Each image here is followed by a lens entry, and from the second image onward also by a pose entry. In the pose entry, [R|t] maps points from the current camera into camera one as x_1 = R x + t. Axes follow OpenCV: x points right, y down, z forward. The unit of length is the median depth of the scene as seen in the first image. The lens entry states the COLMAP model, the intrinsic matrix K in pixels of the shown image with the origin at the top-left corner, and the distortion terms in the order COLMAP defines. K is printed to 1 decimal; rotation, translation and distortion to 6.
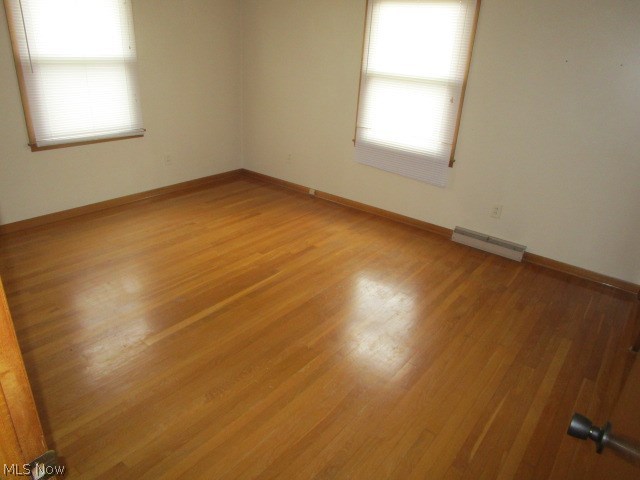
lens RADIAL K [[445.4, 0, 320.0], [0, 445.4, 240.0], [0, 0, 1]] dist [0.002207, -0.000081]
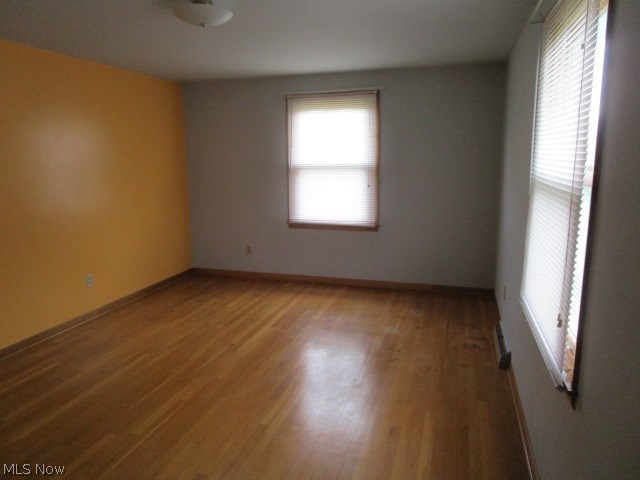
lens RADIAL K [[445.4, 0, 320.0], [0, 445.4, 240.0], [0, 0, 1]] dist [0.002207, -0.000081]
pose [[0.933175, -0.151985, 0.325707, -0.244145], [0.213348, 0.963510, -0.161653, 0.026038], [-0.289253, 0.220339, 0.931549, -0.098845]]
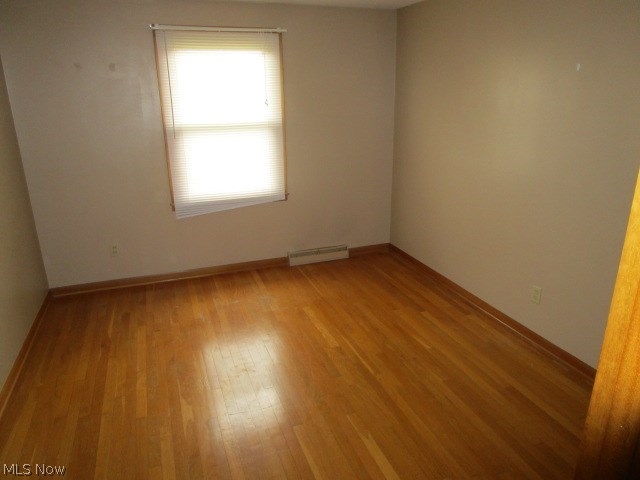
lens RADIAL K [[445.4, 0, 320.0], [0, 445.4, 240.0], [0, 0, 1]] dist [0.002207, -0.000081]
pose [[0.523383, -0.334820, 0.783560, -0.486325], [0.382079, 0.914155, 0.135413, -0.174372], [-0.761634, 0.228509, 0.606380, 0.287569]]
